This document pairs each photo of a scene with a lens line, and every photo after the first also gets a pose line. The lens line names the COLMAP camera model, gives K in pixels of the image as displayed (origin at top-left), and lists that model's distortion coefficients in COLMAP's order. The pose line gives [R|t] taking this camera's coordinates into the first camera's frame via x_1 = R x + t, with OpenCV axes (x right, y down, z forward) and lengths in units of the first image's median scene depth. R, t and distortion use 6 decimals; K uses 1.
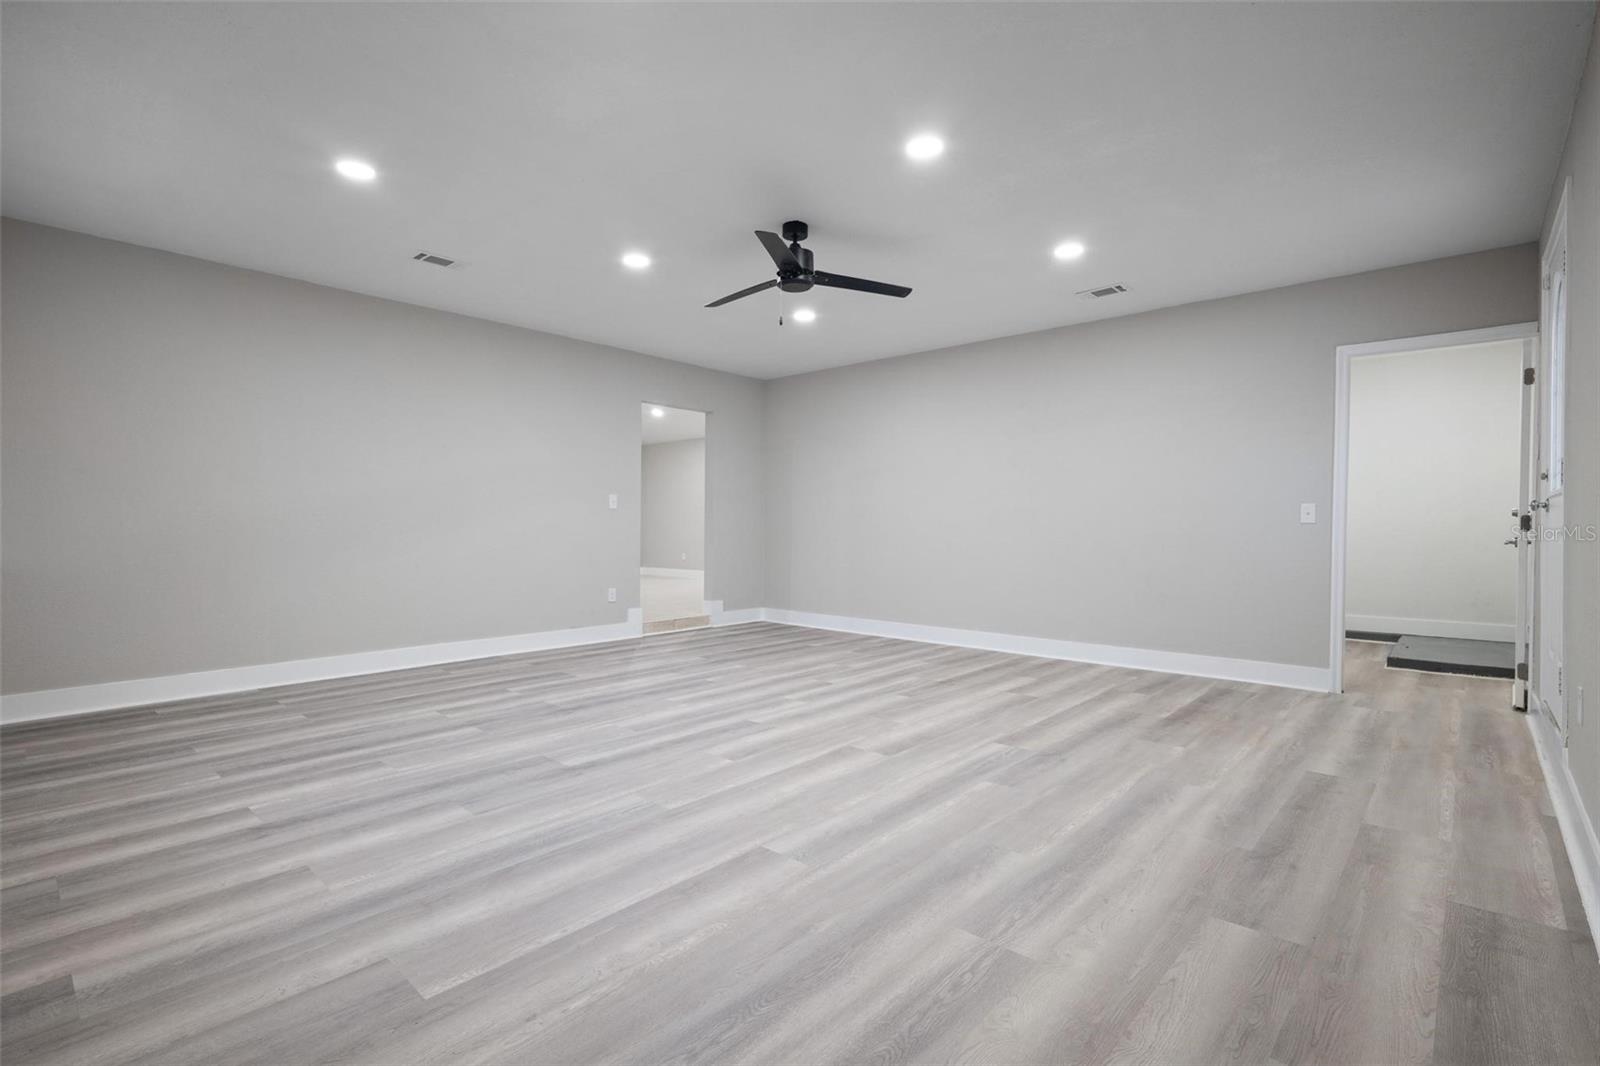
lens RADIAL K [[748.7, 0, 795.4], [0, 748.7, 534.9], [0, 0, 1]] dist [0.001250, -0.001981]
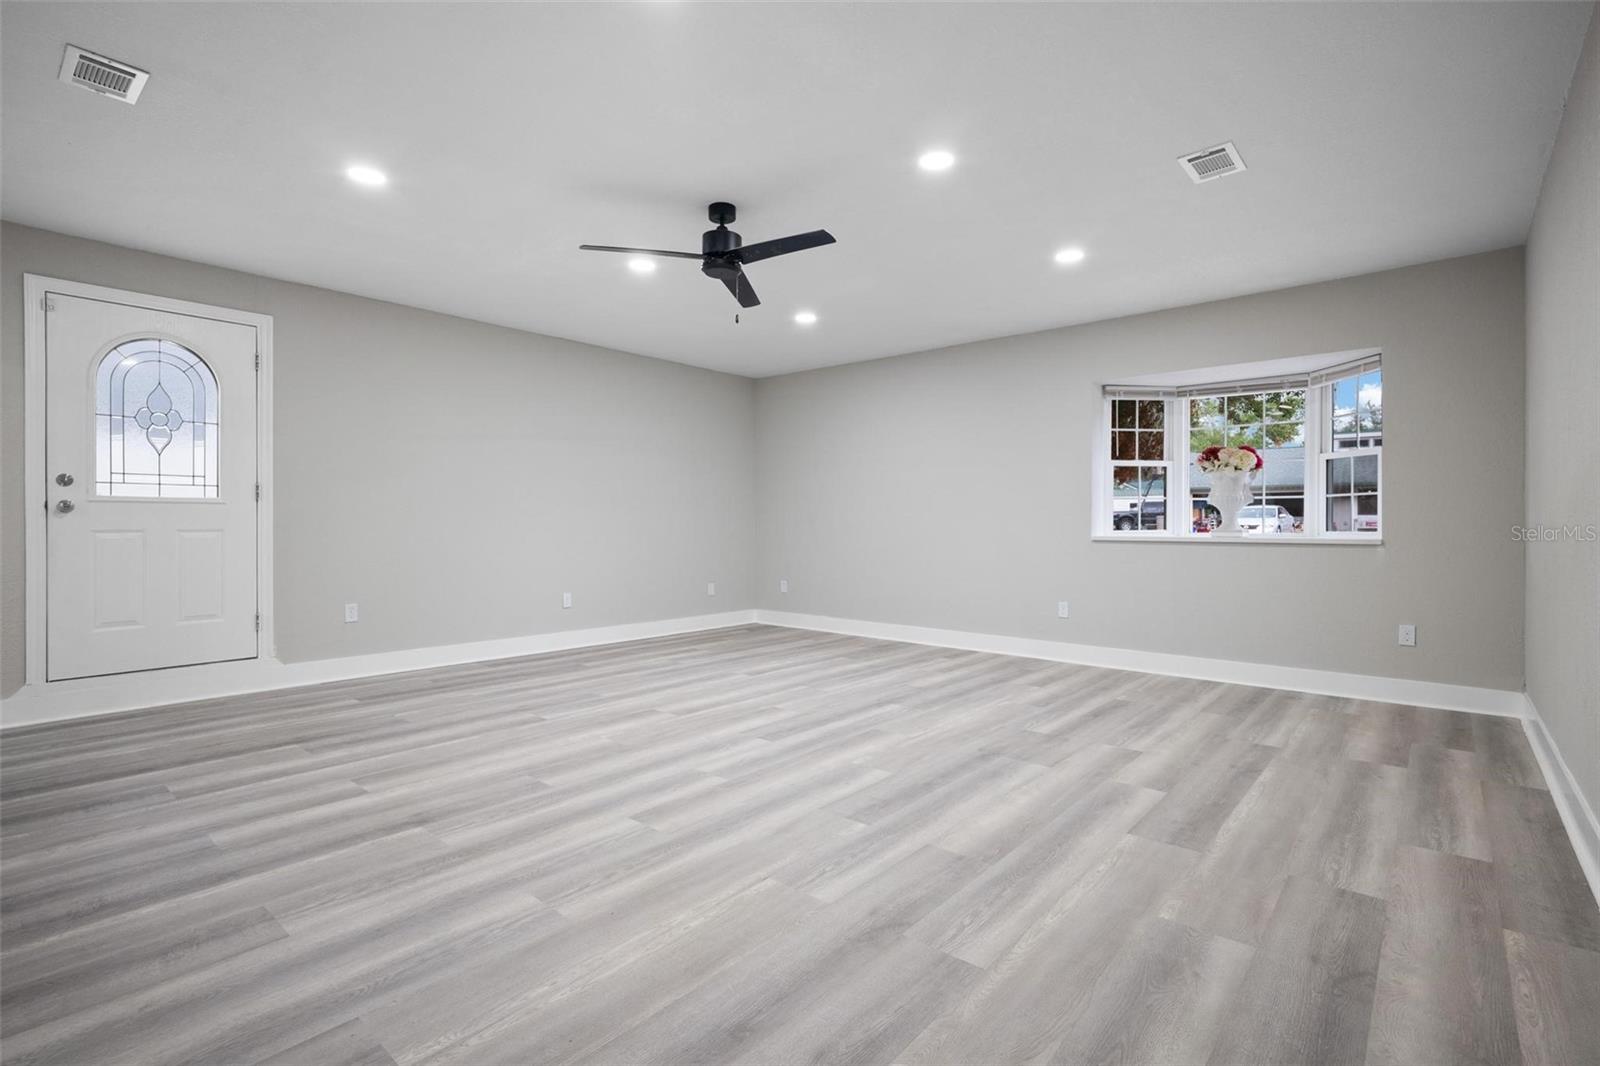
lens RADIAL K [[748.7, 0, 796.9], [0, 748.7, 528.5], [0, 0, 1]] dist [0.001250, -0.001981]
pose [[-0.999810, -0.005520, -0.018682, -0.097895], [-0.005898, 0.999778, 0.020211, -0.040130], [0.018566, 0.020317, -0.999621, 2.405533]]
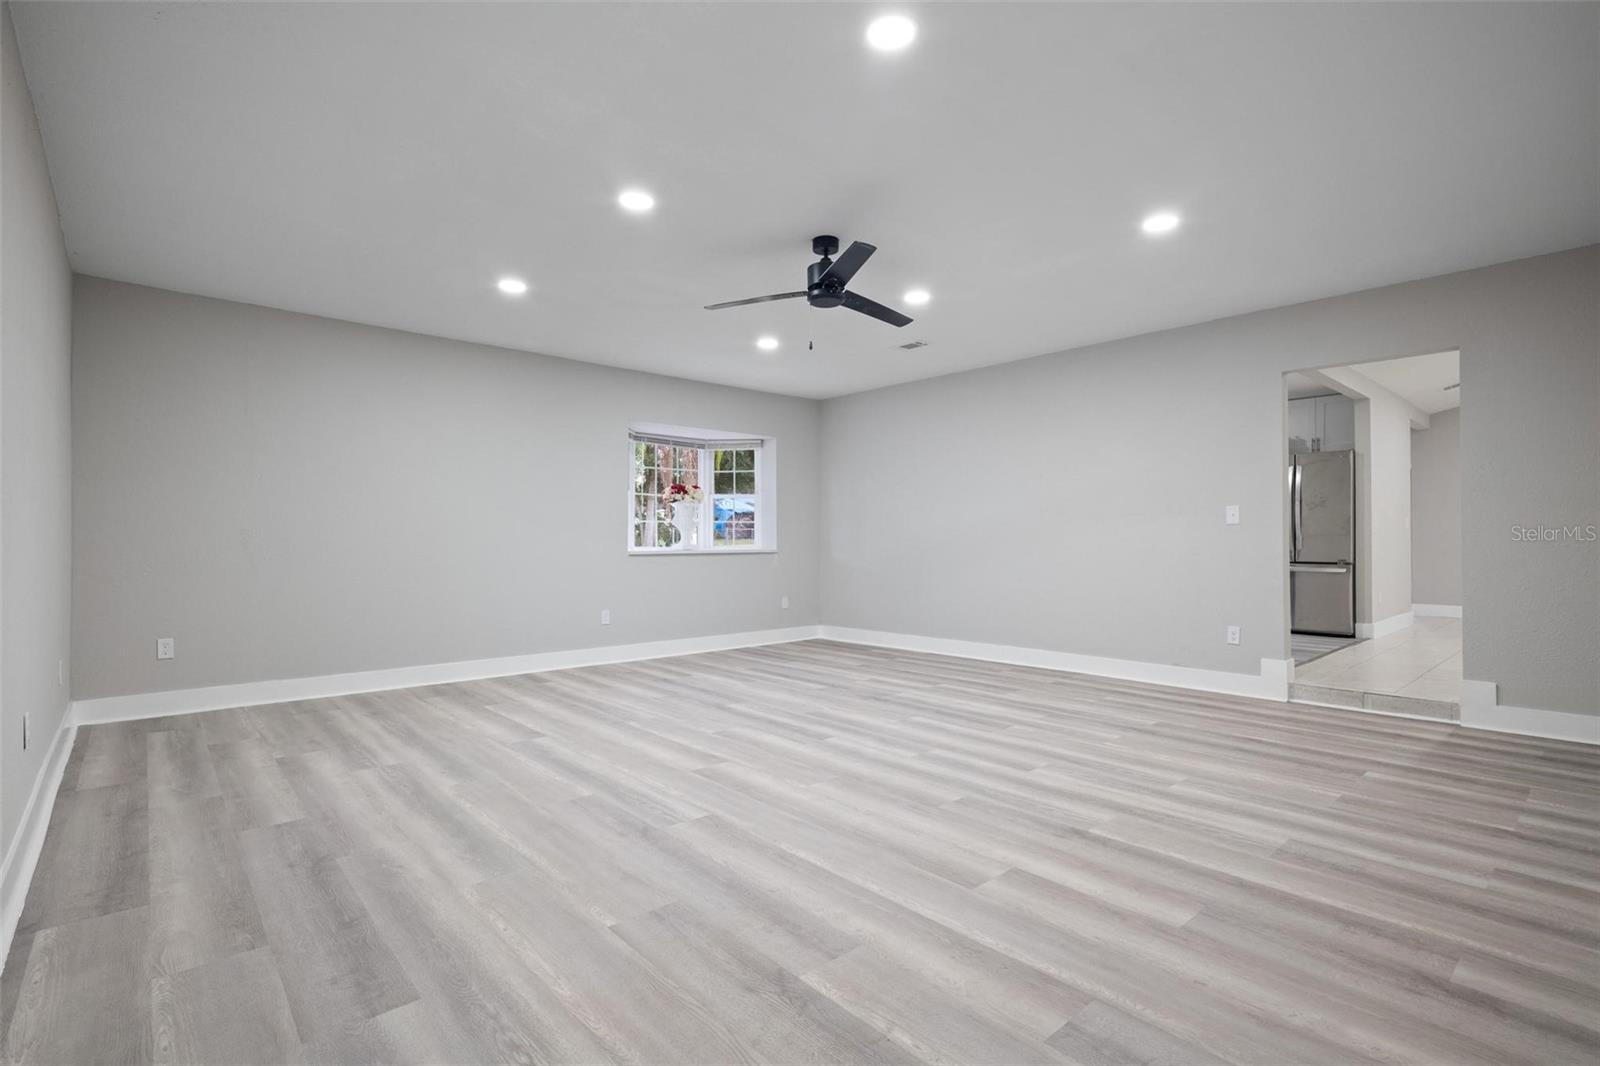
lens RADIAL K [[748.7, 0, 800.0], [0, 748.7, 535.4], [0, 0, 1]] dist [0.001250, -0.001981]
pose [[-0.110414, -0.008745, -0.993847, 1.205096], [-0.011974, 0.999900, -0.007468, -0.024448], [0.993814, 0.011076, -0.110508, 1.337552]]
